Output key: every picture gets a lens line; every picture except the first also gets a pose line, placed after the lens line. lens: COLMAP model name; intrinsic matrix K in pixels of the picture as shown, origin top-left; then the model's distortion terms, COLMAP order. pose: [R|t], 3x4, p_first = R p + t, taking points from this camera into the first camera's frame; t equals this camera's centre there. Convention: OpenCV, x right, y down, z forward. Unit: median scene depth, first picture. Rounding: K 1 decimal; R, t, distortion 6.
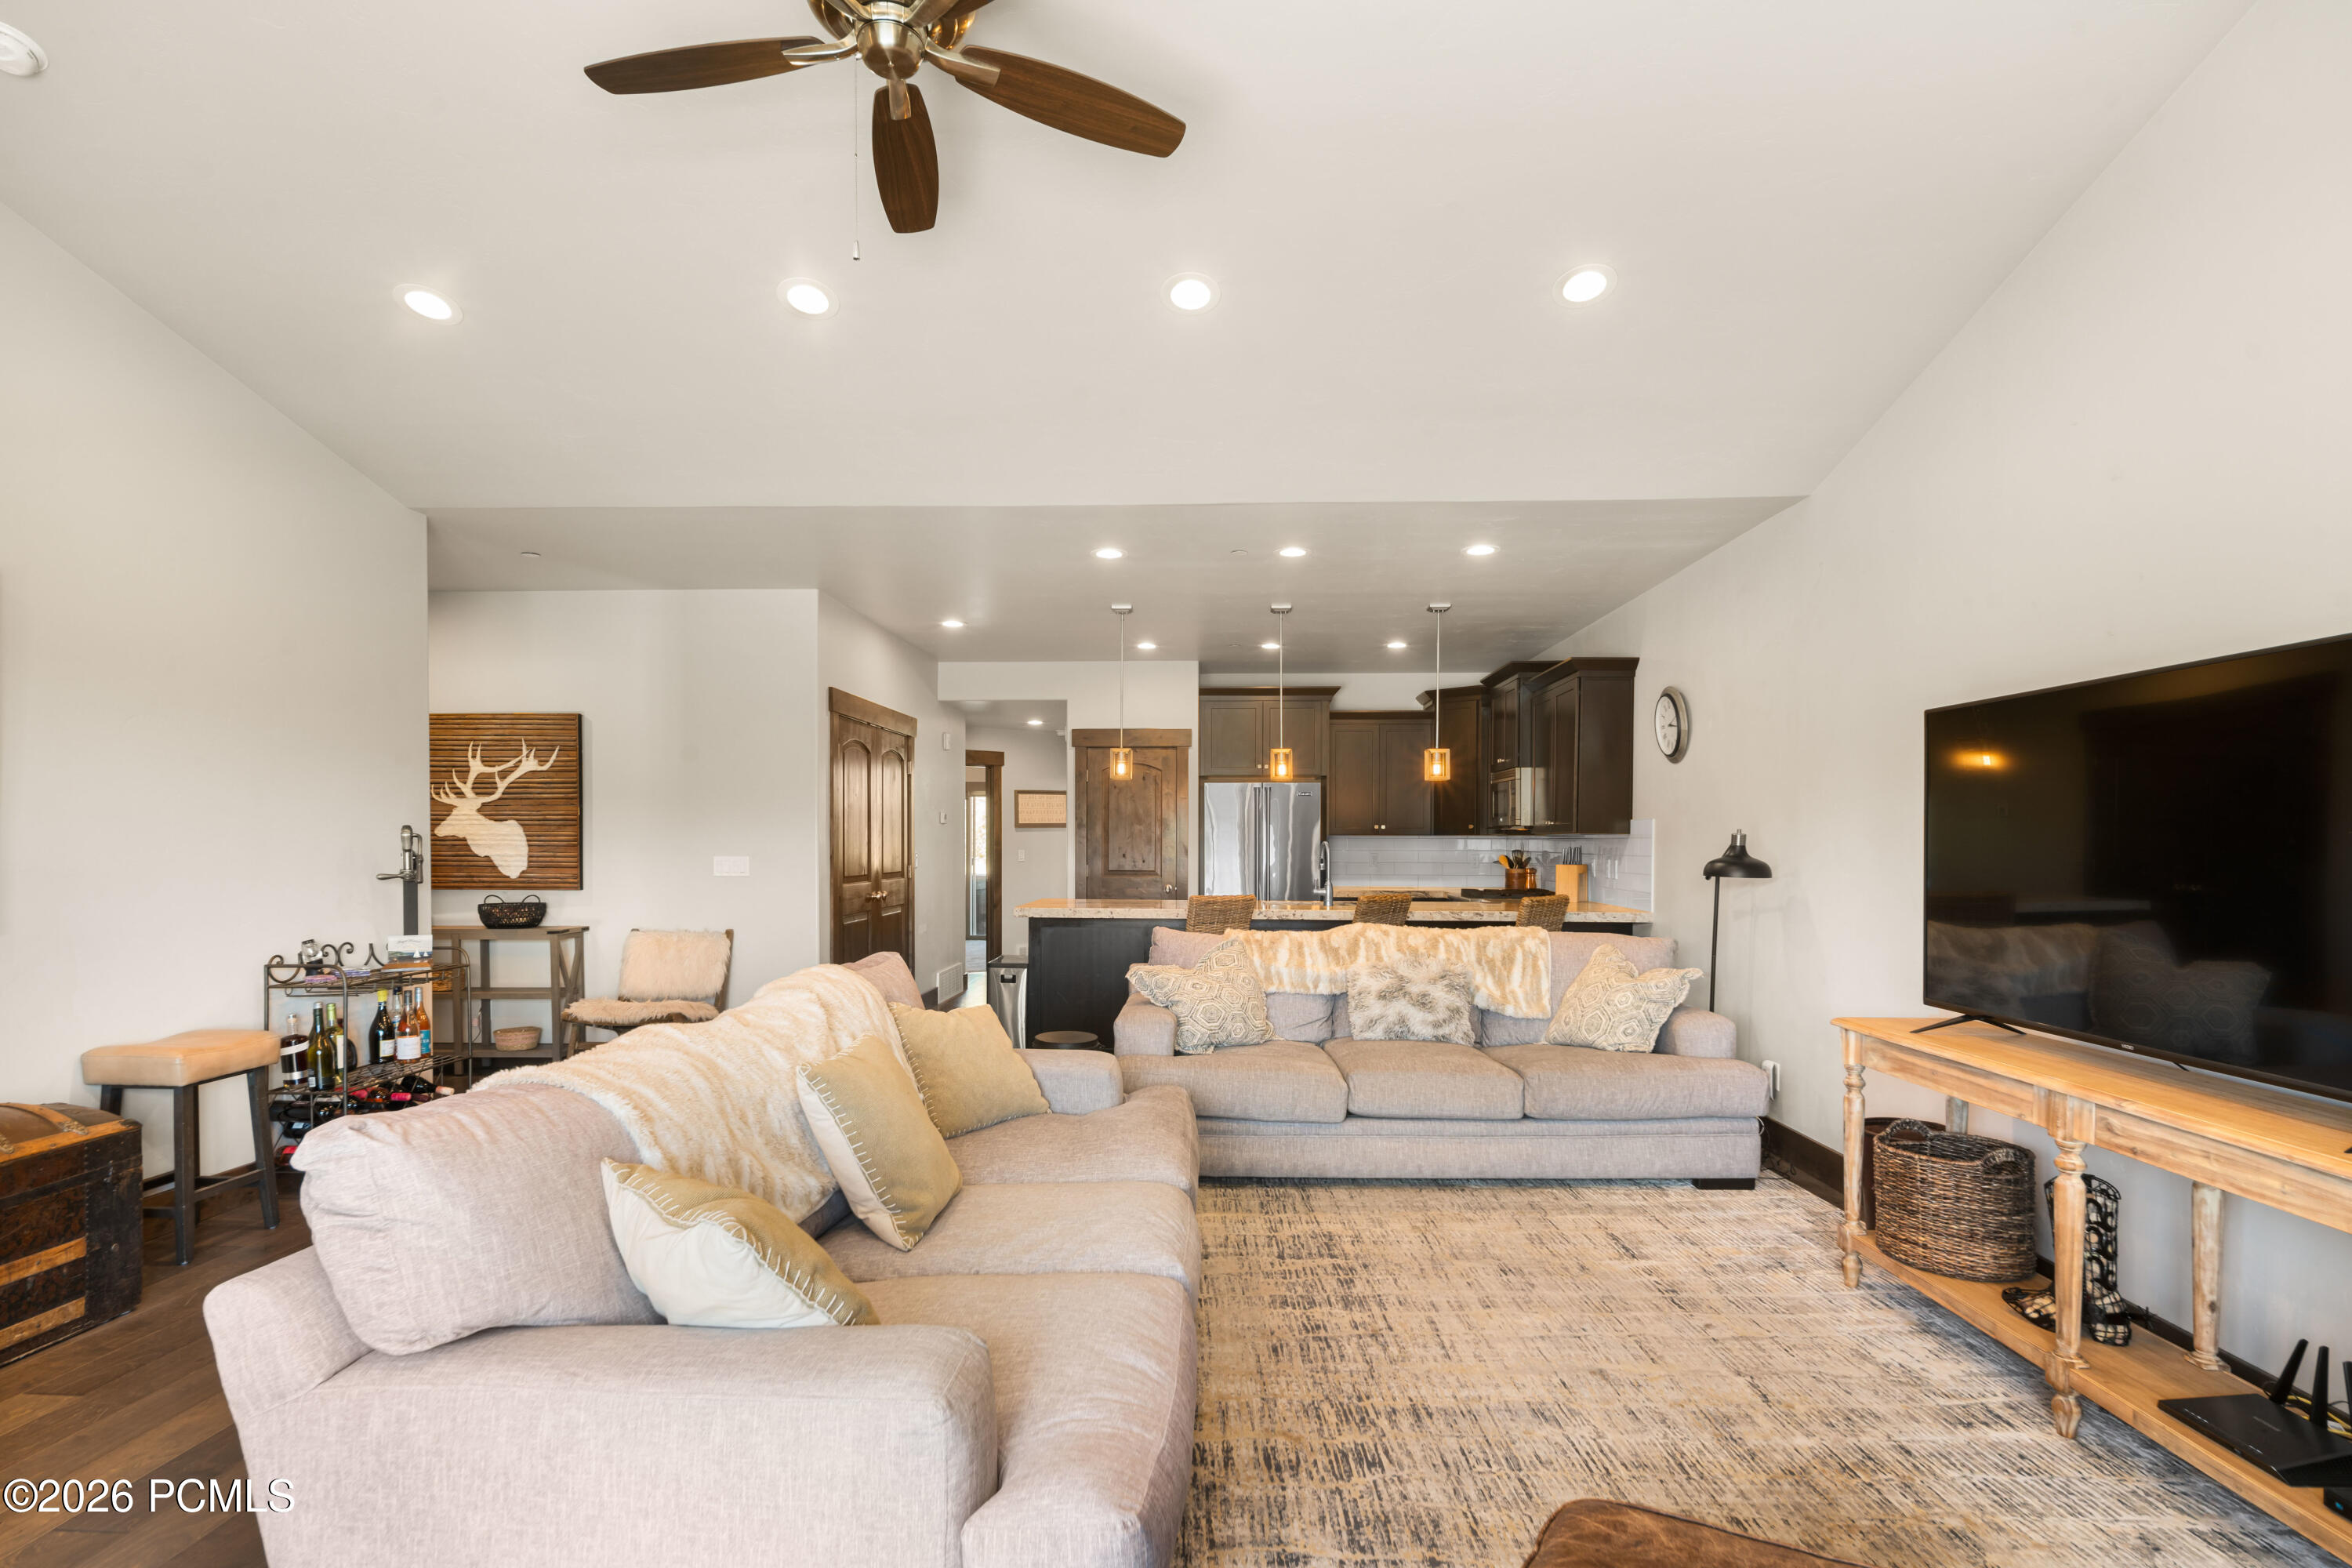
lens RADIAL K [[1145.4, 0, 1165.0], [0, 1145.4, 859.4], [0, 0, 1]] dist [0.008802, -0.001334]
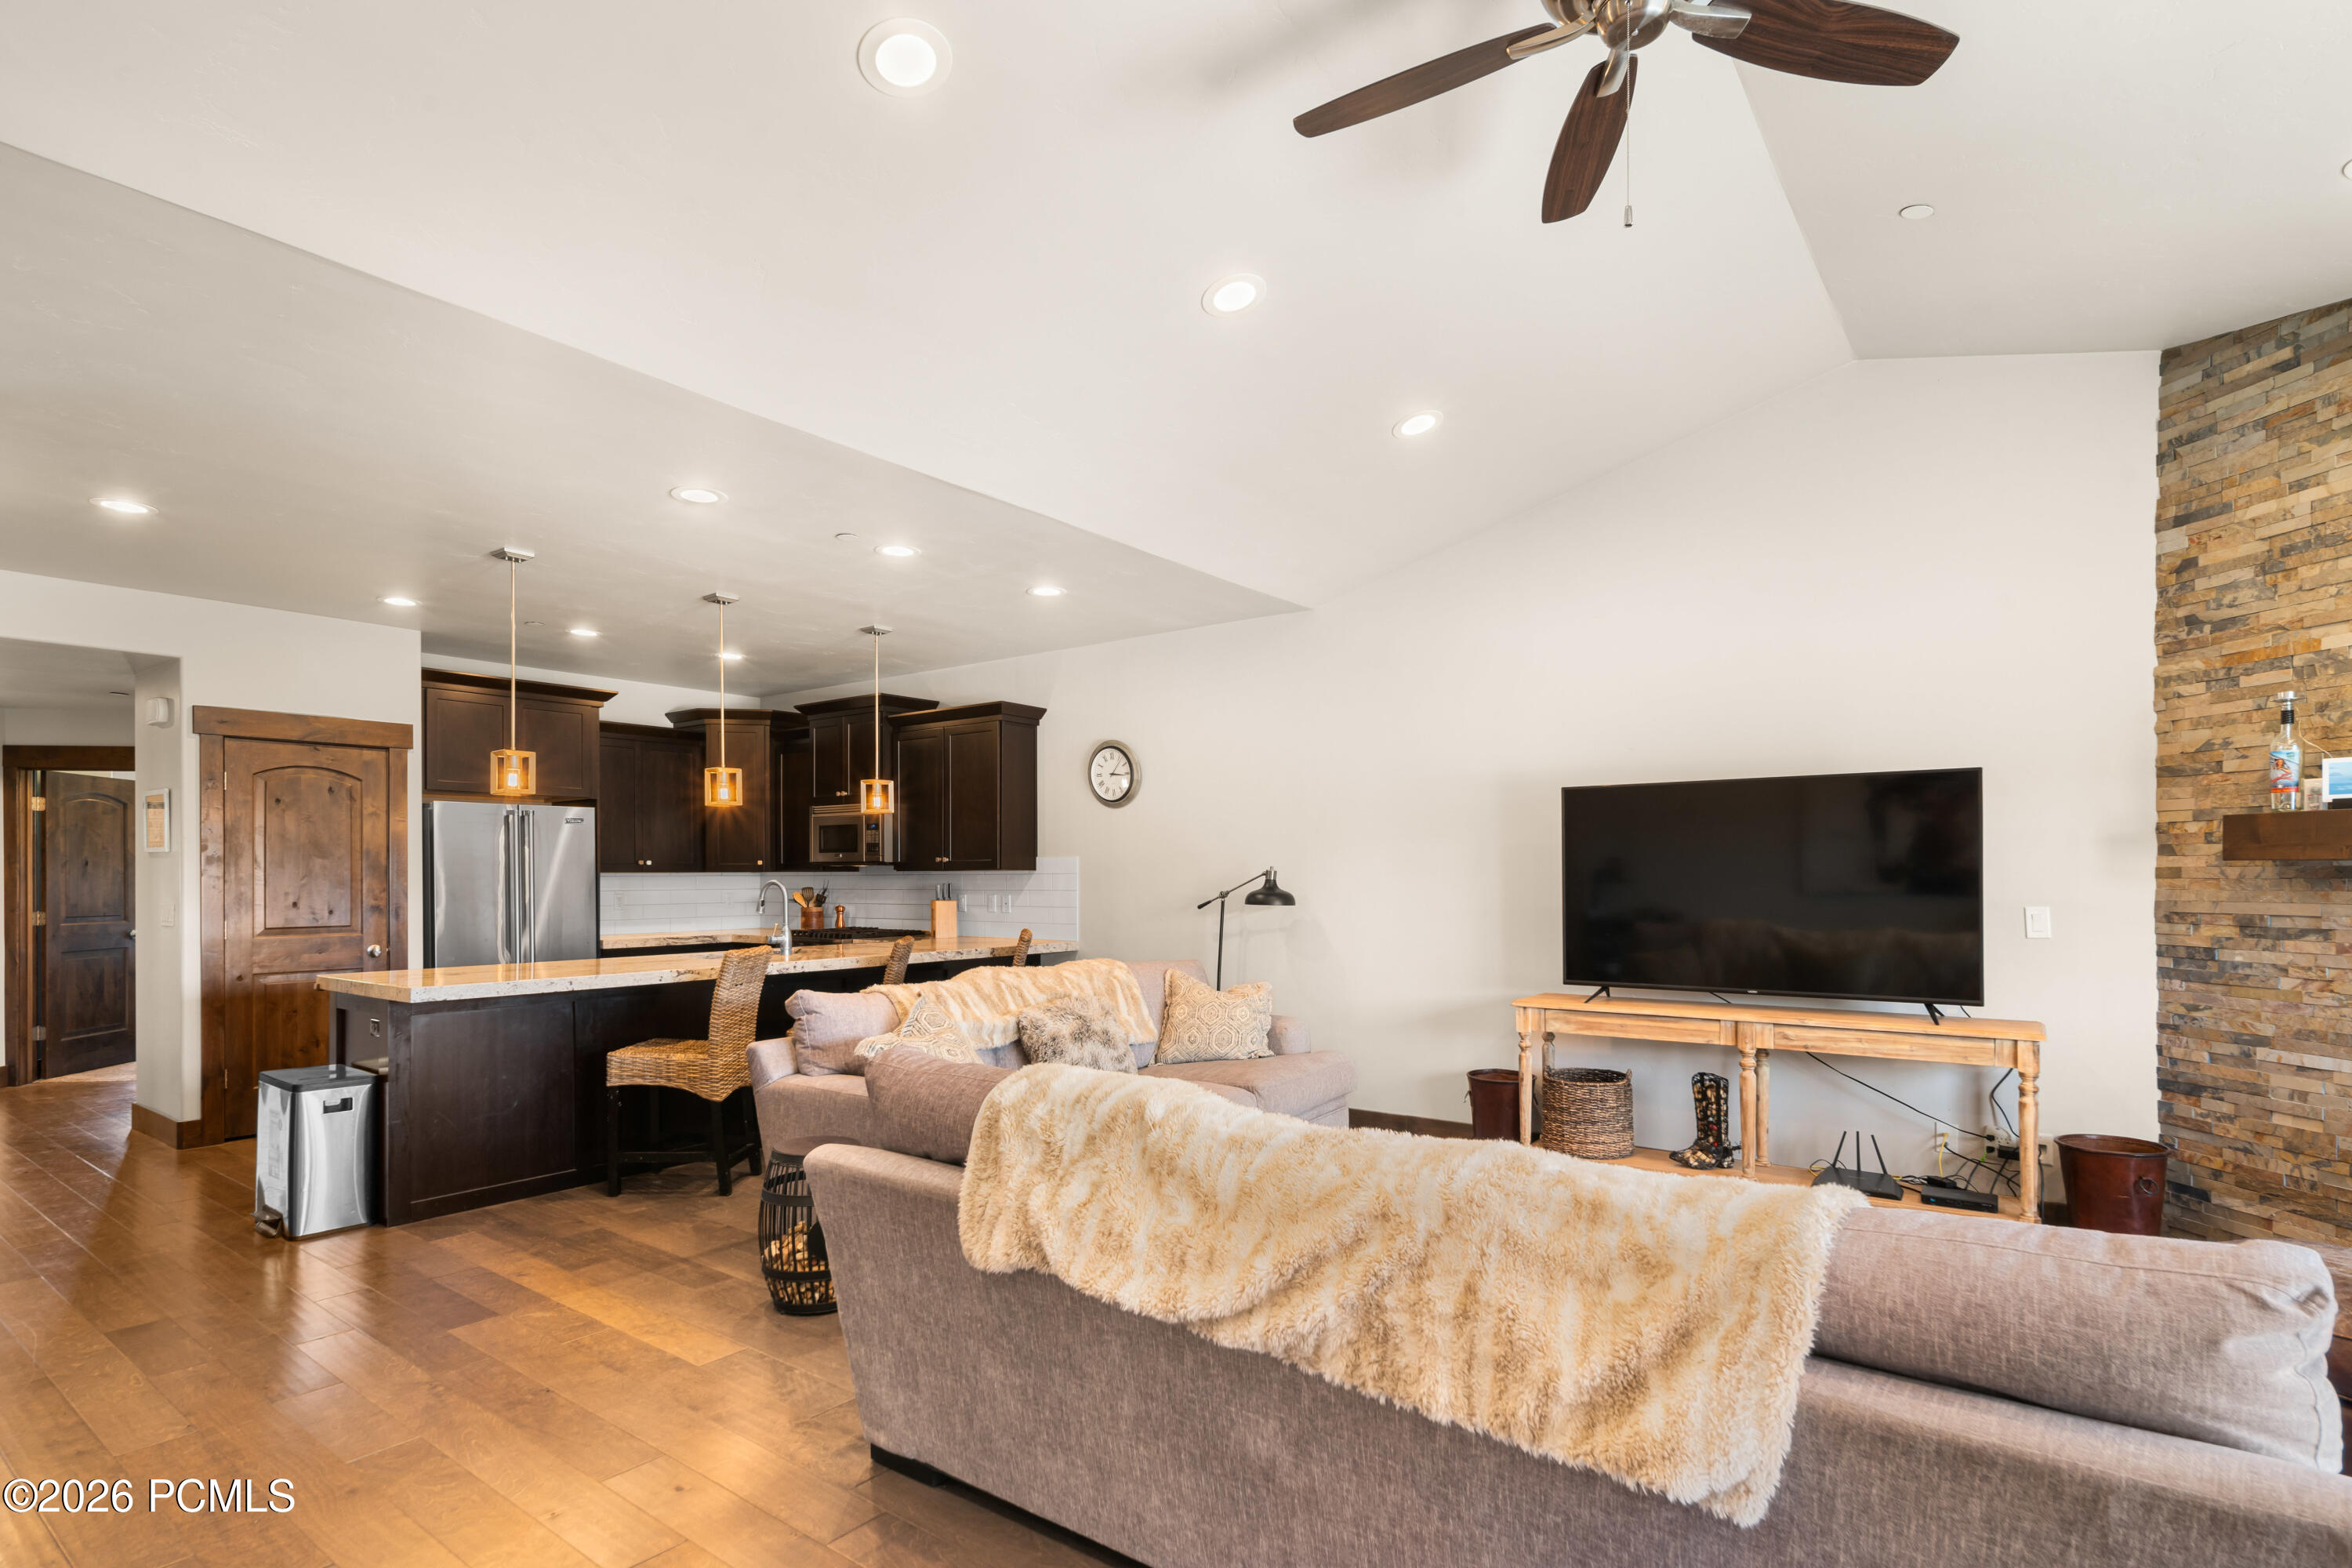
lens RADIAL K [[1145.4, 0, 1185.8], [0, 1145.4, 873.2], [0, 0, 1]] dist [0.008802, -0.001334]
pose [[0.561278, -0.003641, 0.827619, -0.534142], [0.020304, 0.999750, -0.009371, -0.008650], [-0.827378, 0.022064, 0.561211, 0.363785]]
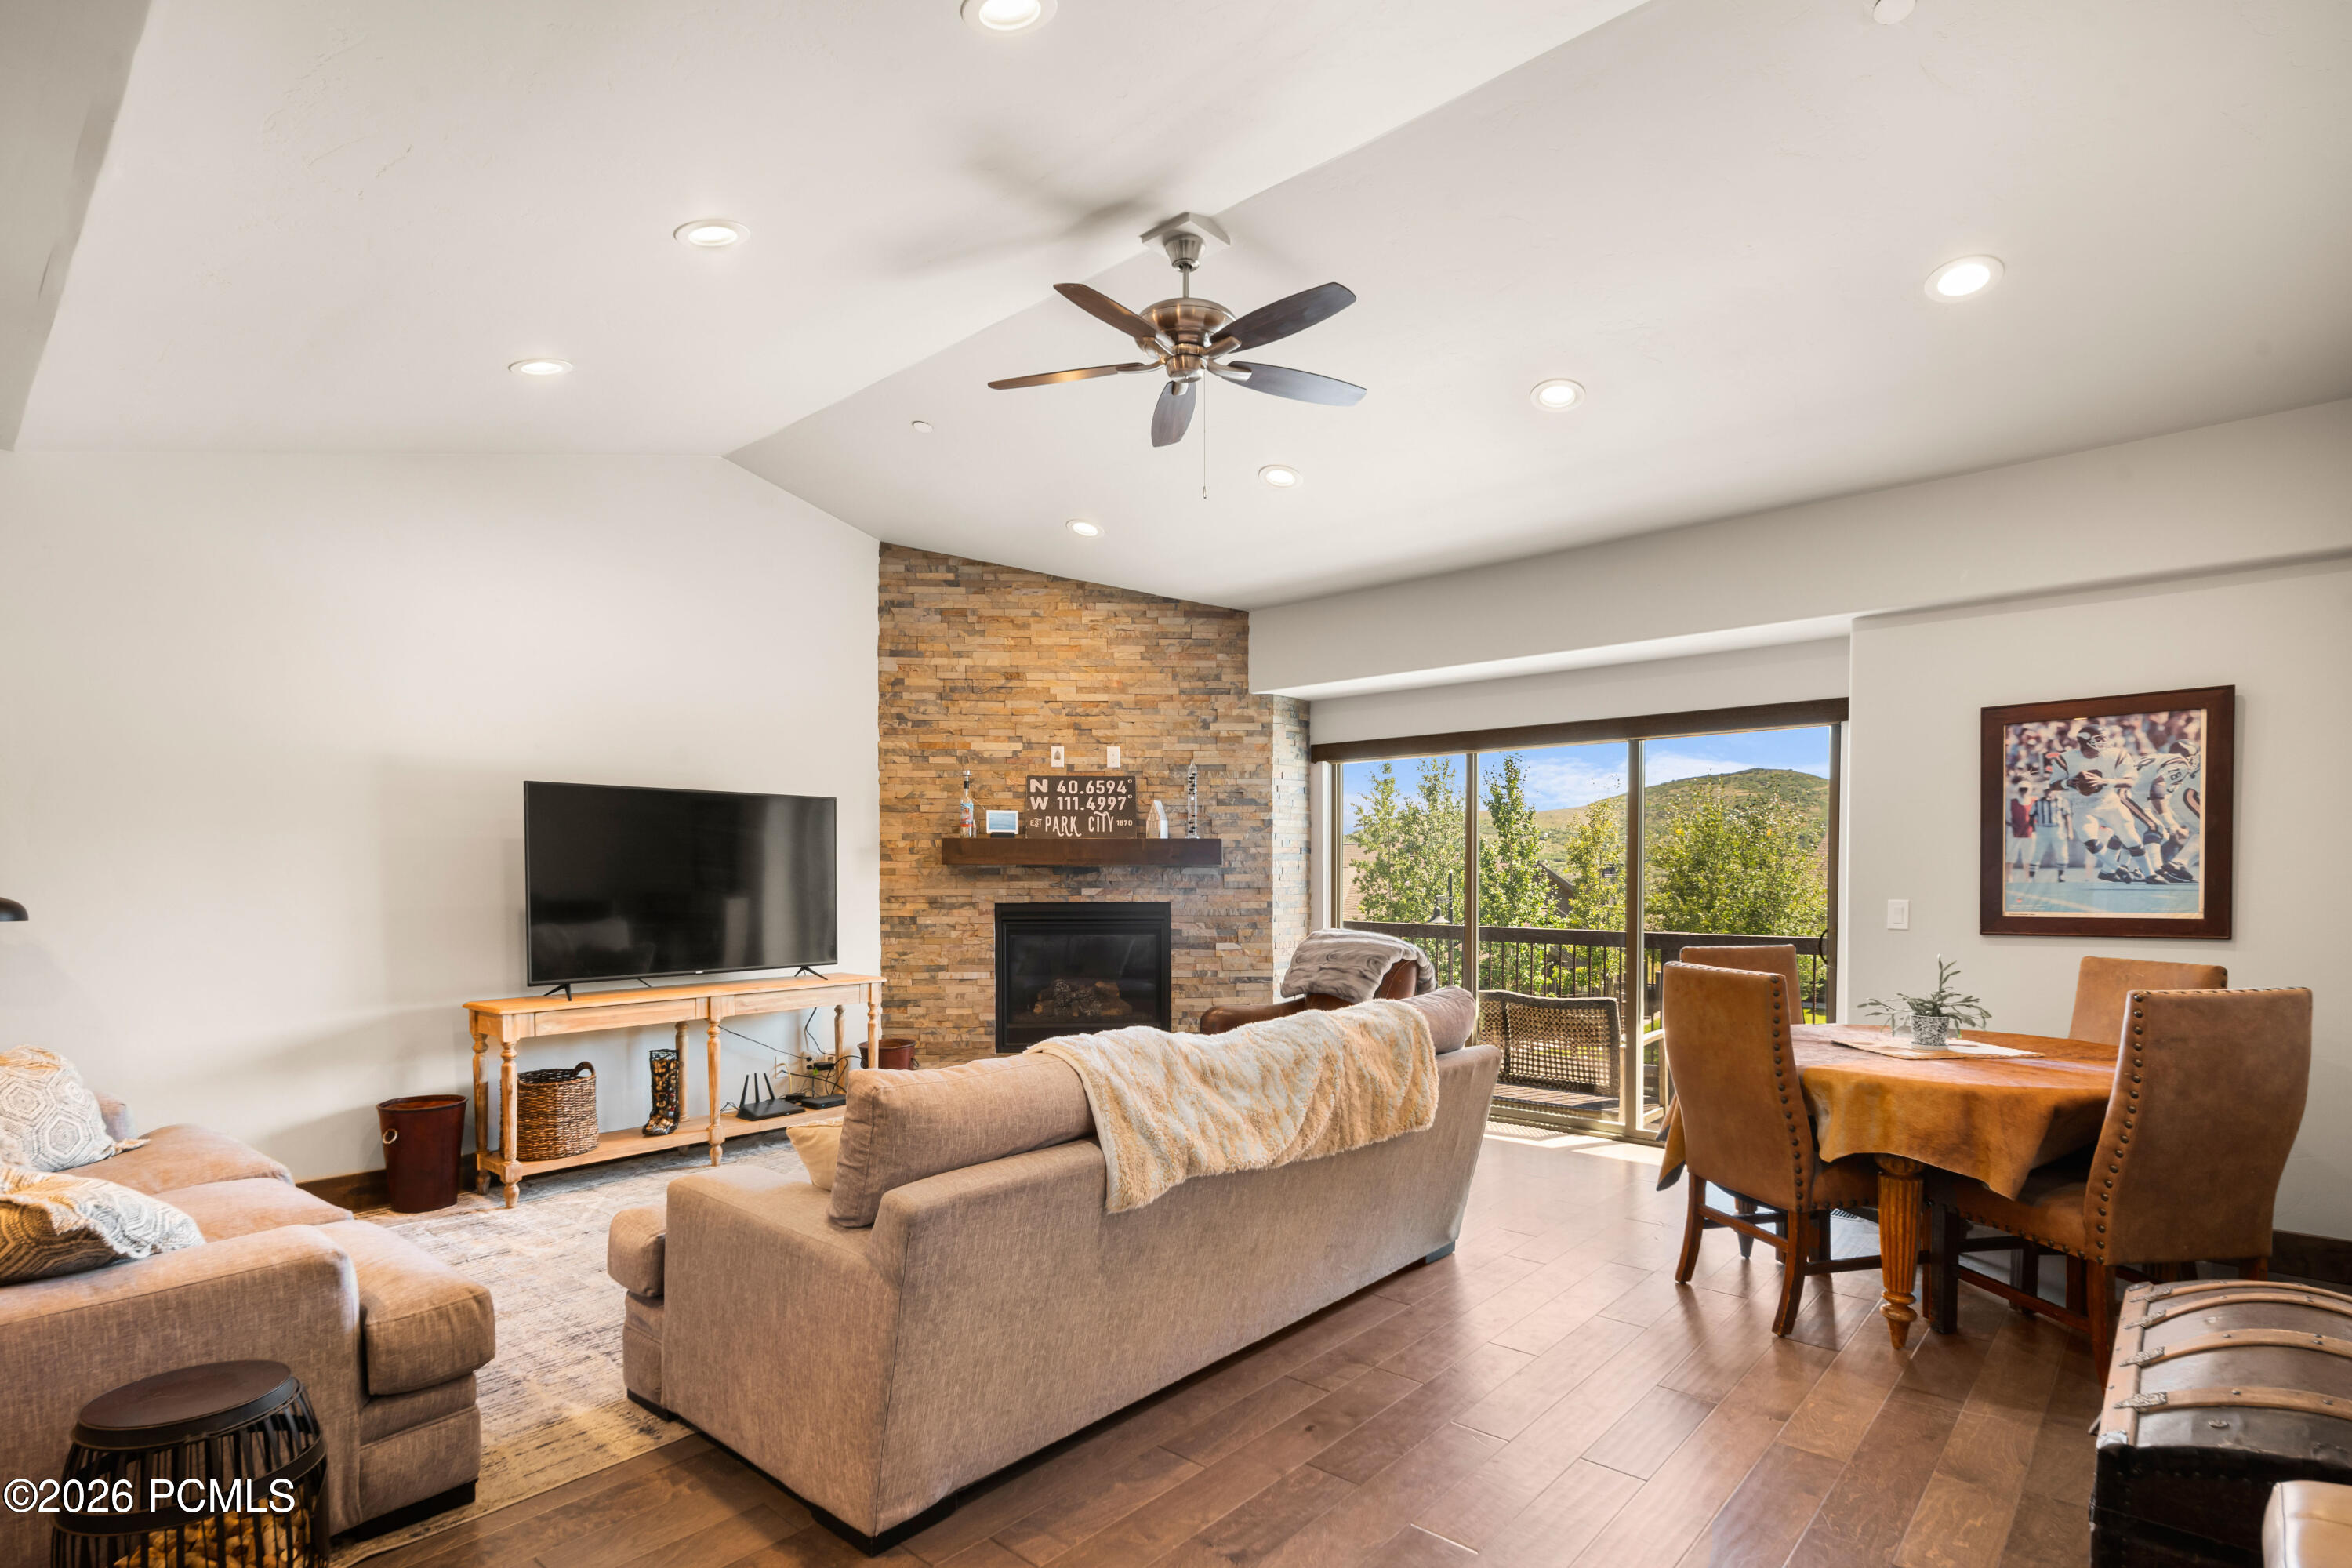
lens RADIAL K [[1145.4, 0, 1176.4], [0, 1145.4, 913.2], [0, 0, 1]] dist [0.008802, -0.001334]
pose [[-0.776693, -0.025274, 0.629372, -0.545205], [0.010563, 0.998531, 0.053135, -0.020175], [-0.629791, 0.047918, -0.775286, 1.007387]]
